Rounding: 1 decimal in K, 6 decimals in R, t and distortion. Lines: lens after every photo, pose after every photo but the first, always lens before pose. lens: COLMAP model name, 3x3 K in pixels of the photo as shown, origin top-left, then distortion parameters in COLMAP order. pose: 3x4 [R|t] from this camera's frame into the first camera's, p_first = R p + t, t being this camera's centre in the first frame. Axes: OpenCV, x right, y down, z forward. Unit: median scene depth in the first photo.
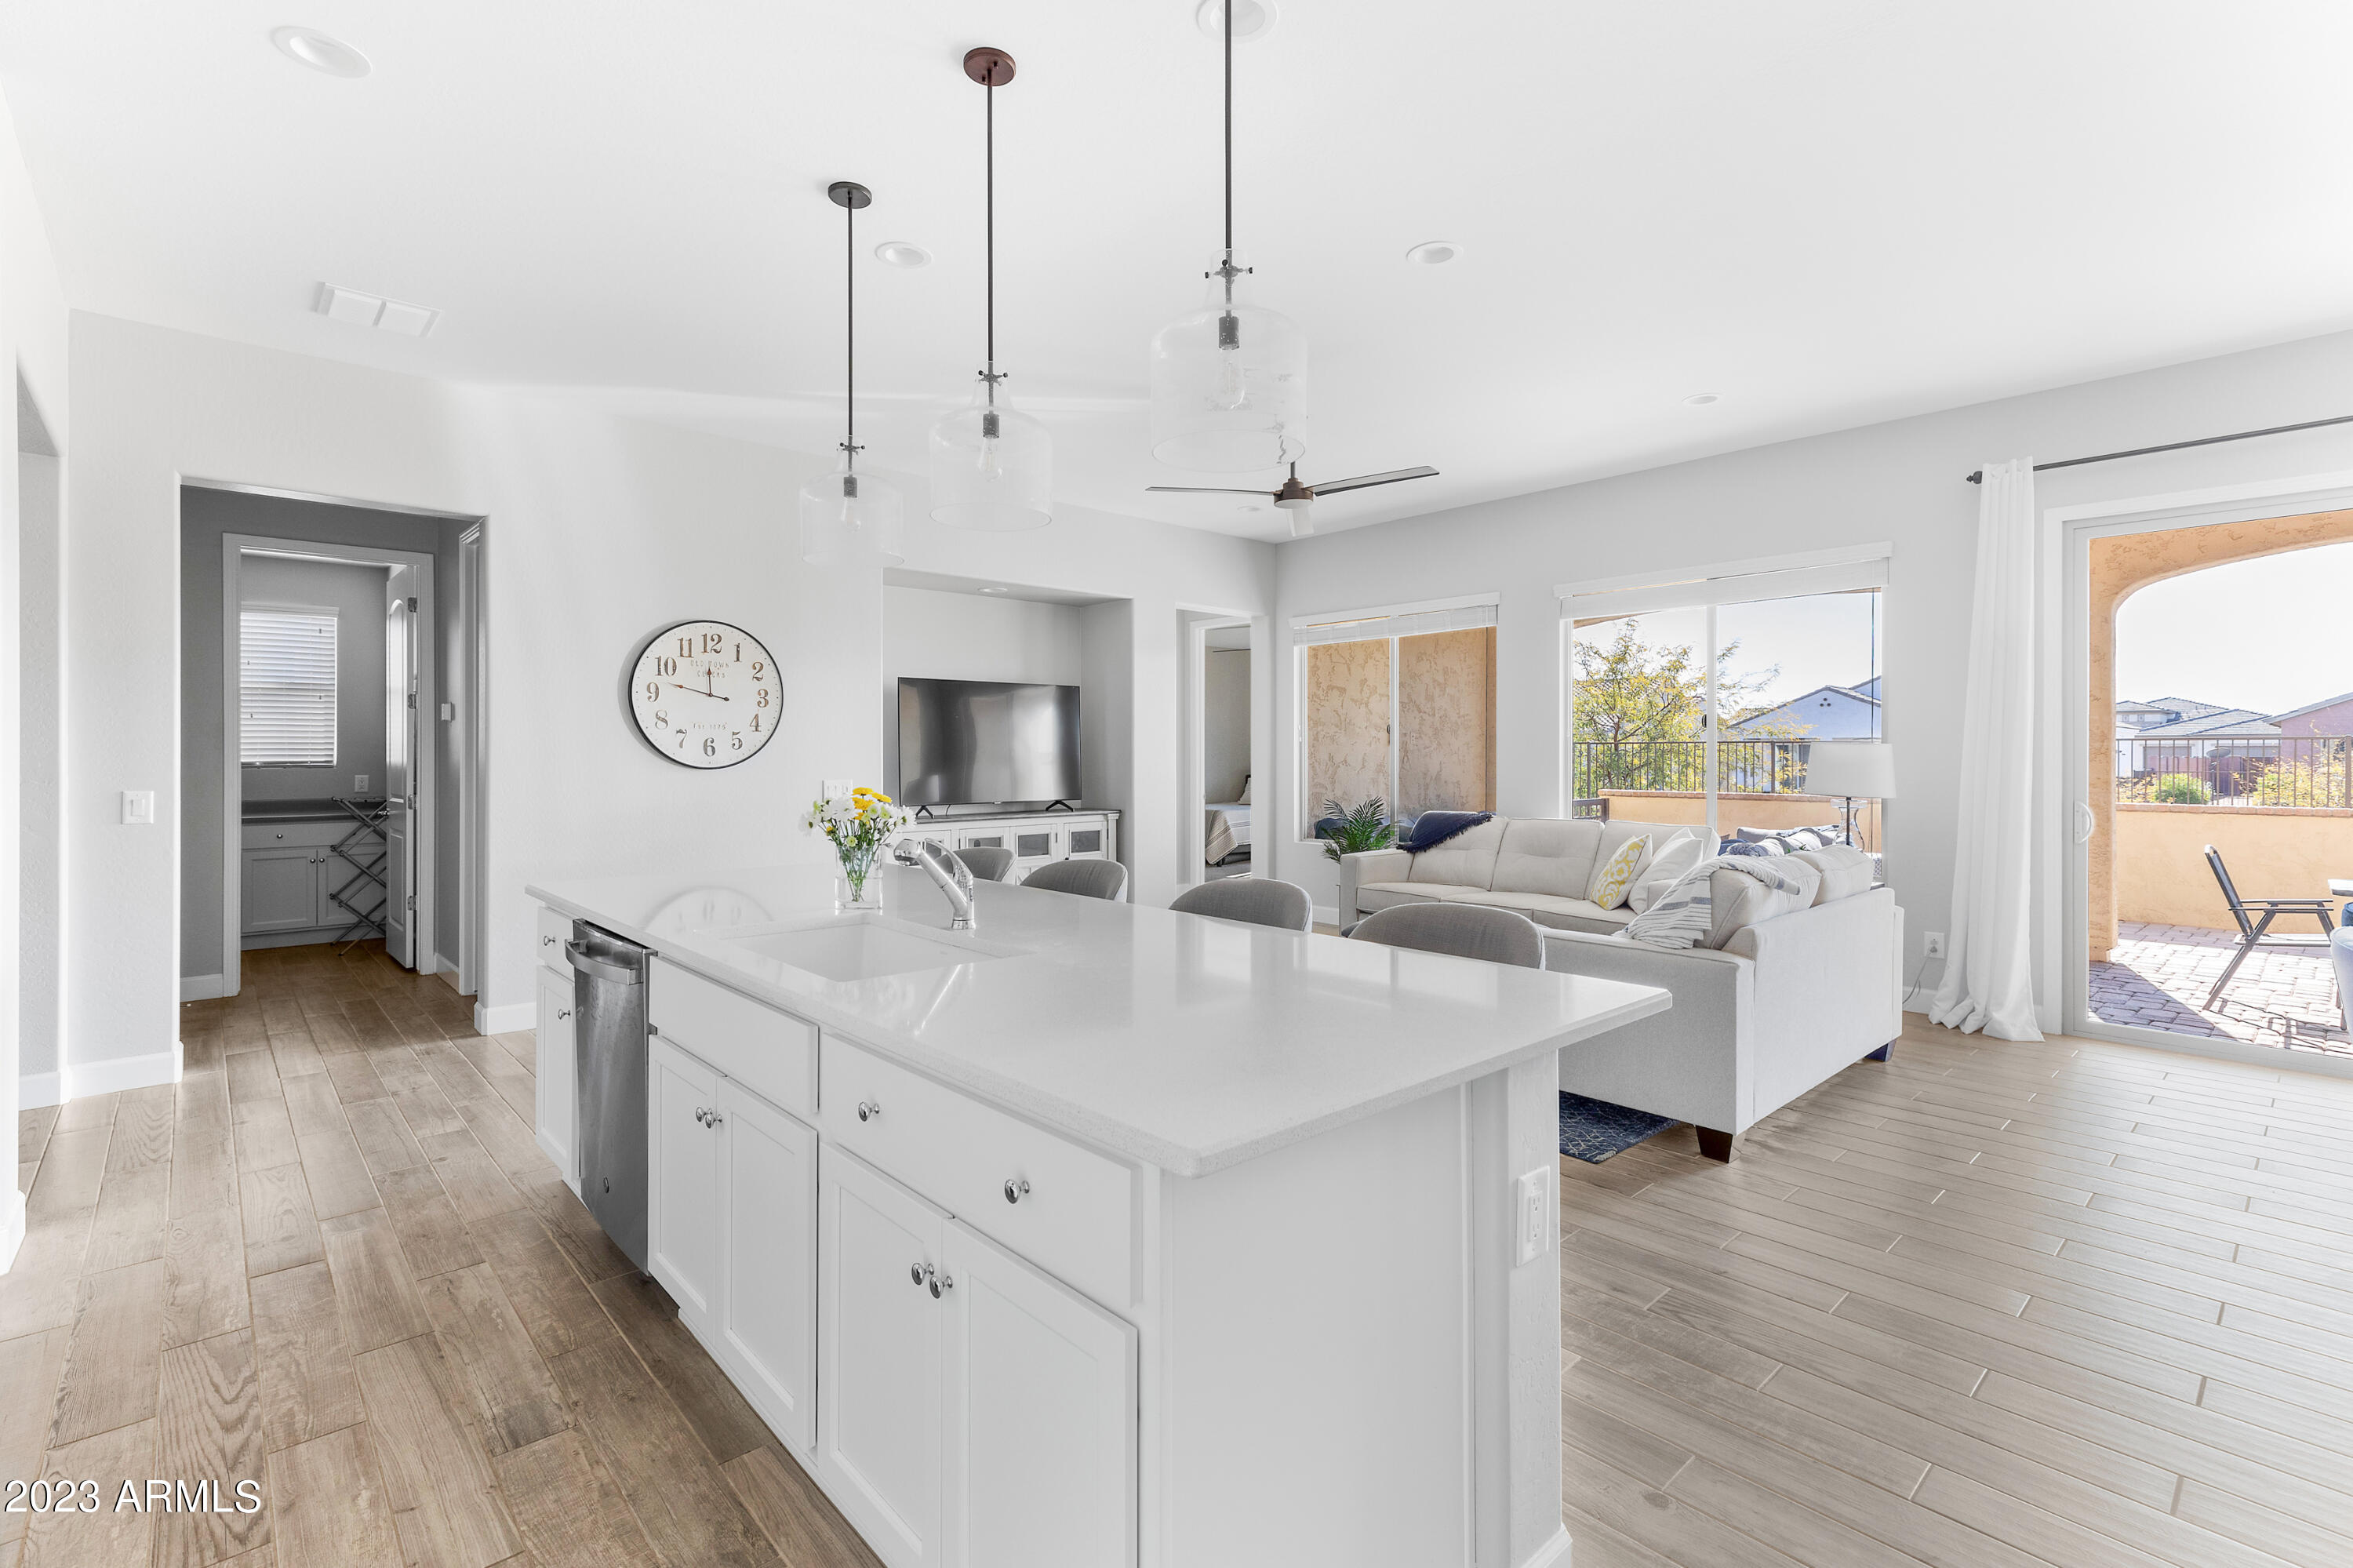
lens RADIAL K [[1055.7, 0, 1155.9], [0, 1055.7, 771.2], [0, 0, 1]] dist [0.004359, 0.000306]
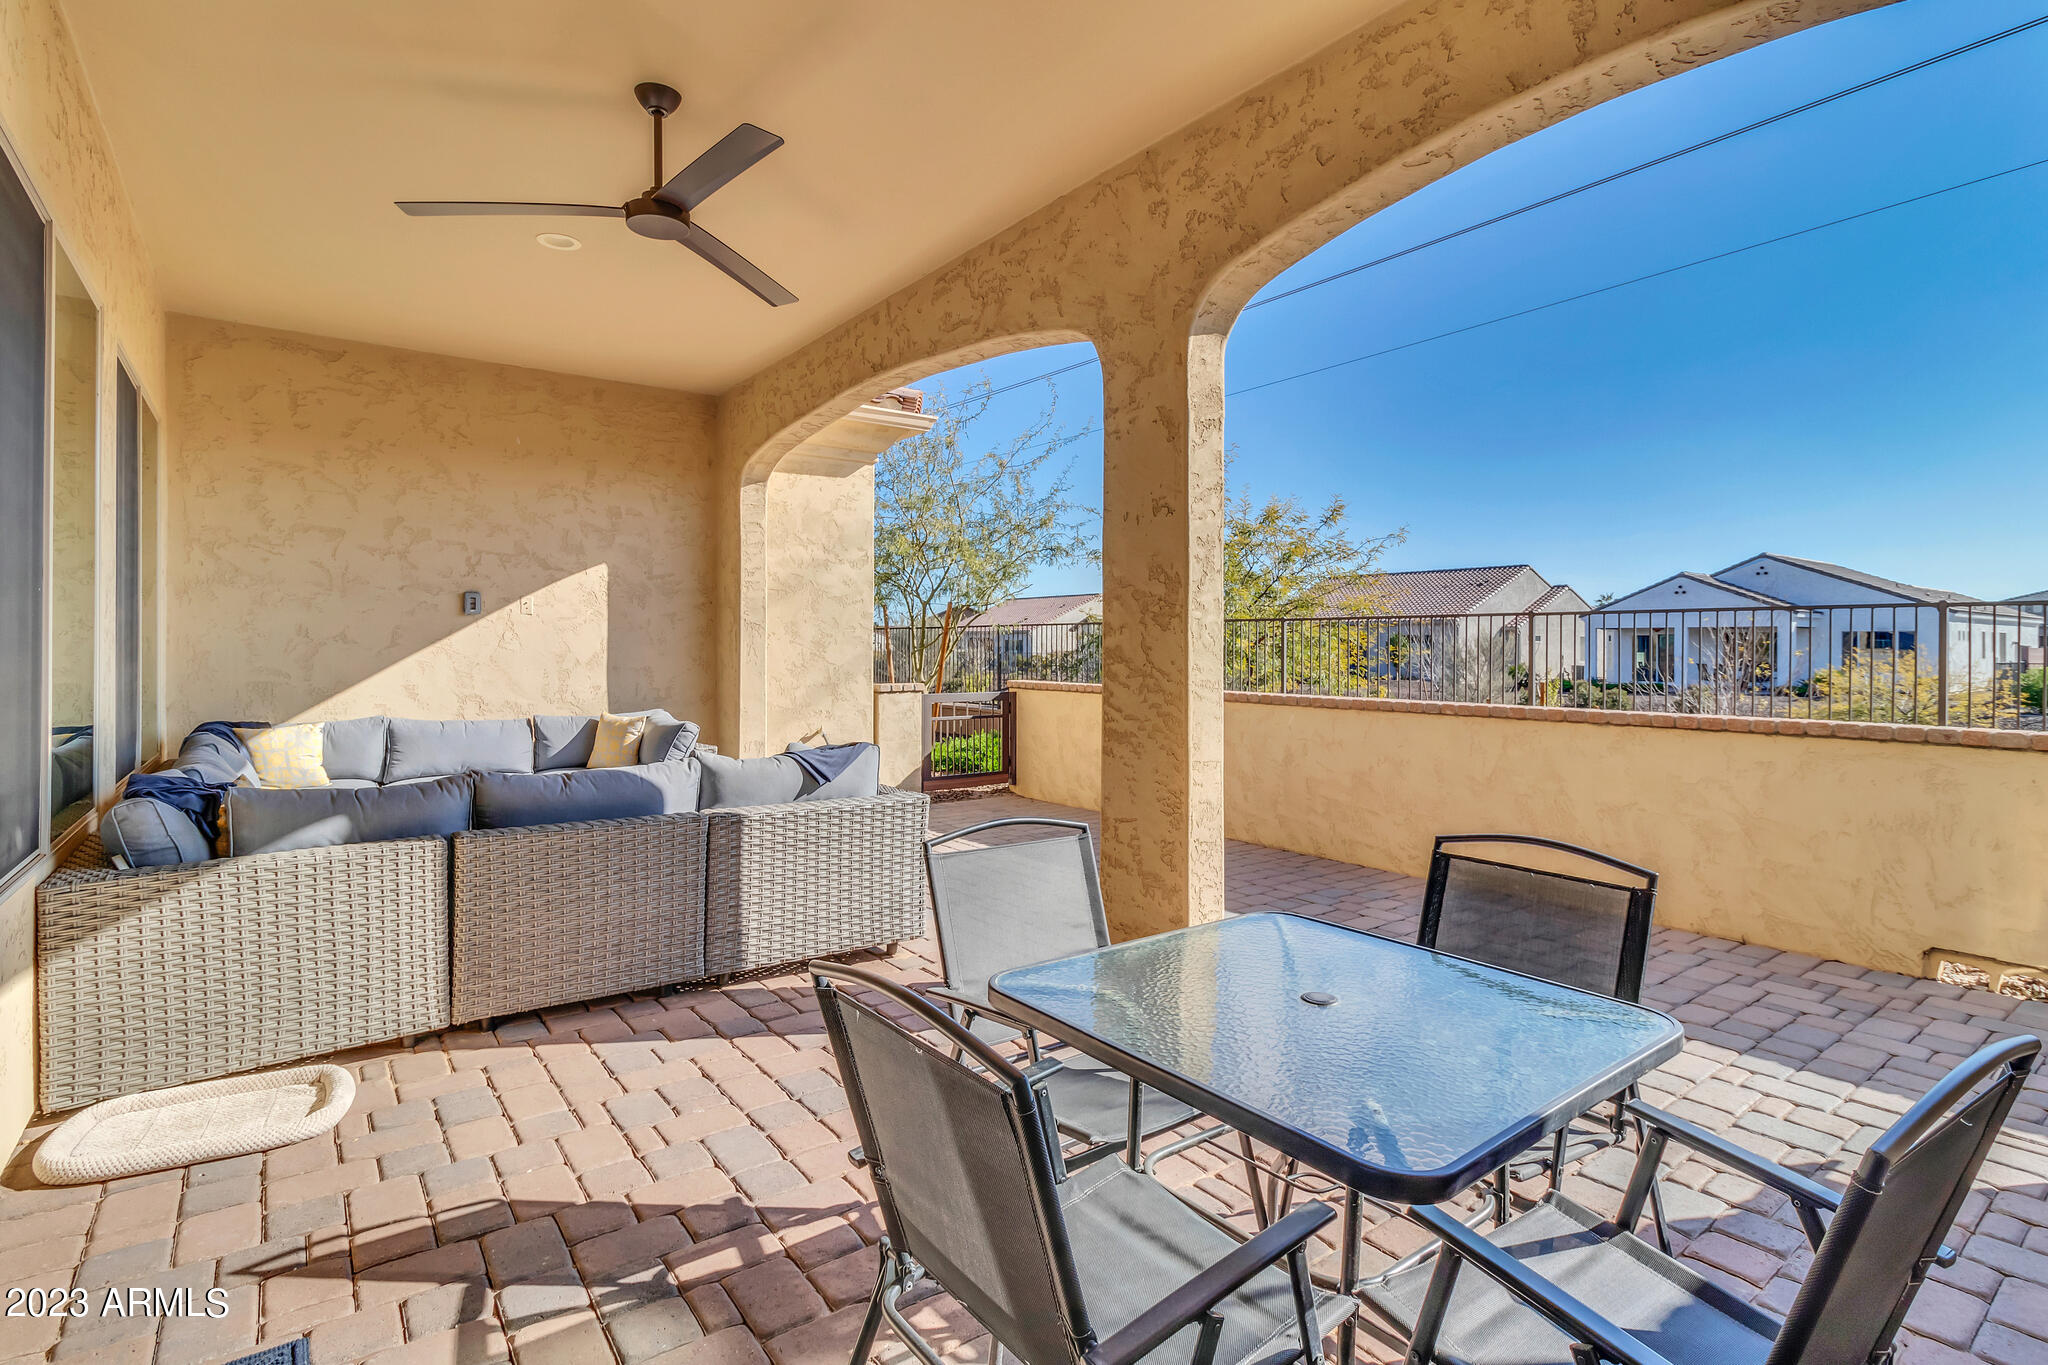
lens RADIAL K [[979.8, 0, 1017.3], [0, 979.8, 638.0], [0, 0, 1]] dist [0.002146, 0.000700]
pose [[0.996038, 0.000080, -0.088932, 0.589813], [-0.002269, 0.999697, -0.024513, 0.005538], [0.088903, 0.024618, 0.995736, 0.356668]]
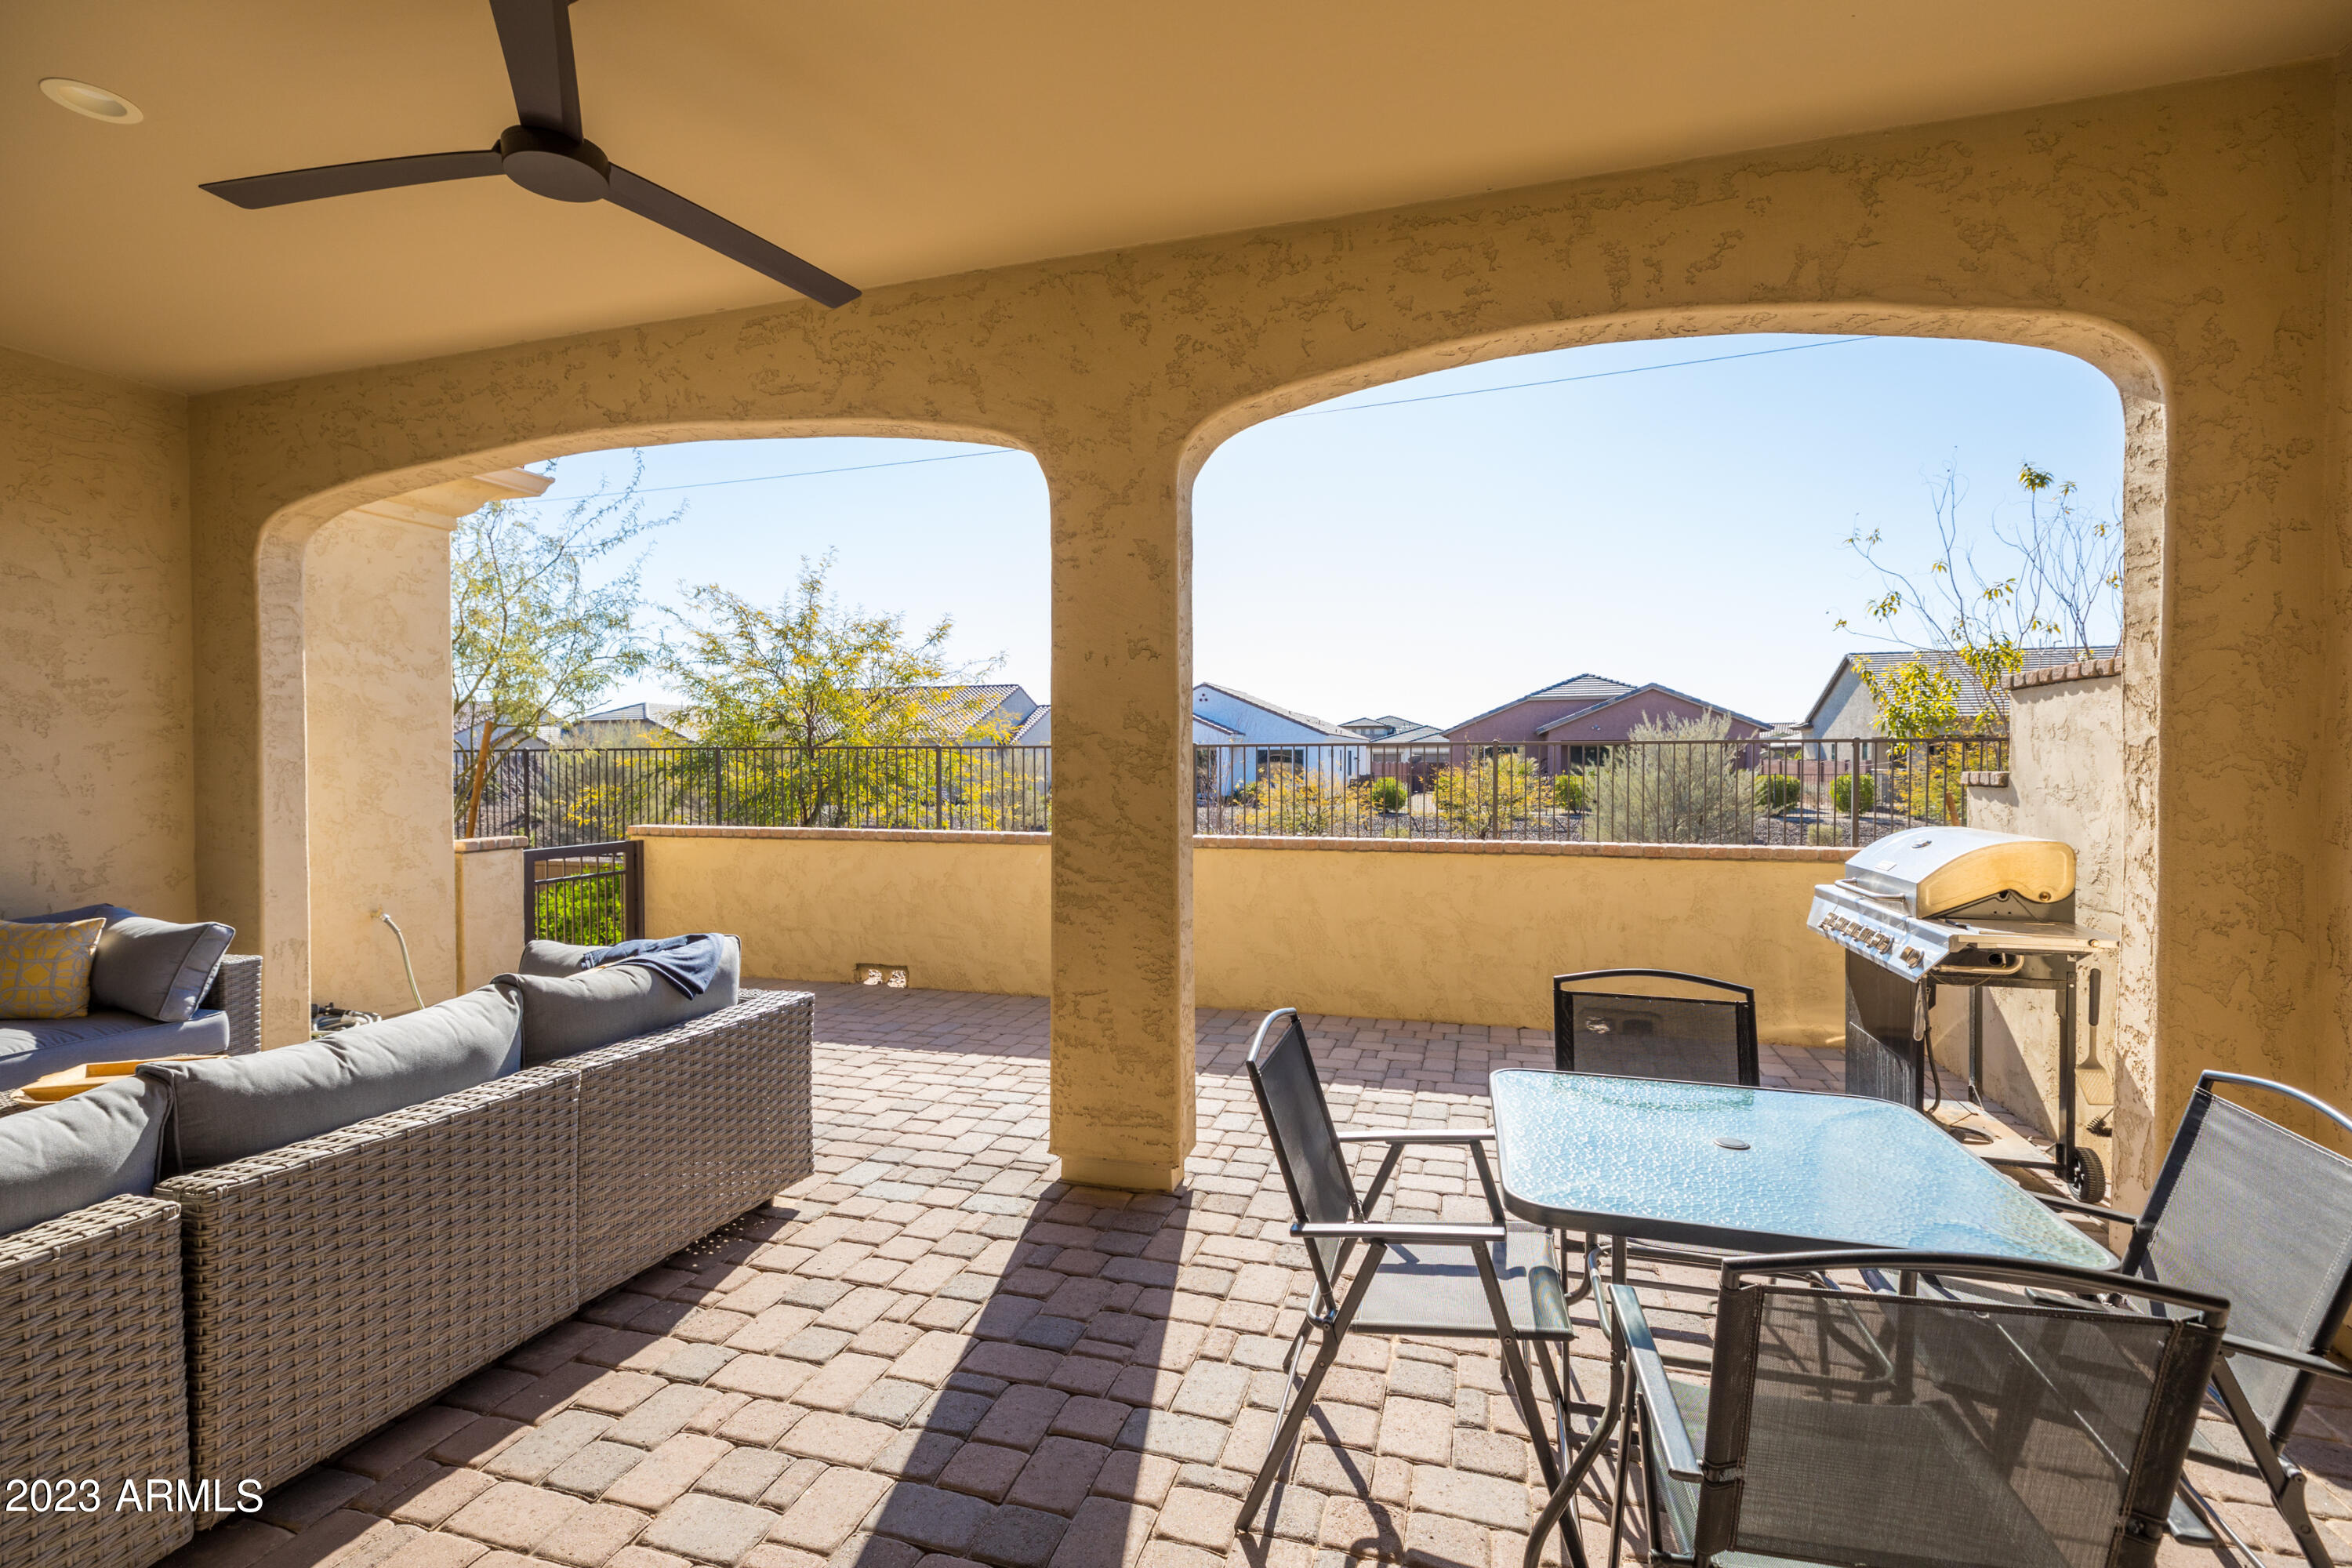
lens RADIAL K [[1055.2, 0, 1140.6], [0, 1055.2, 774.0], [0, 0, 1]] dist [0.004359, 0.000306]
pose [[0.863911, -0.011875, 0.503505, 0.445131], [0.014810, 0.999889, -0.001829, -0.007465], [-0.503427, 0.009037, 0.863991, 0.405769]]
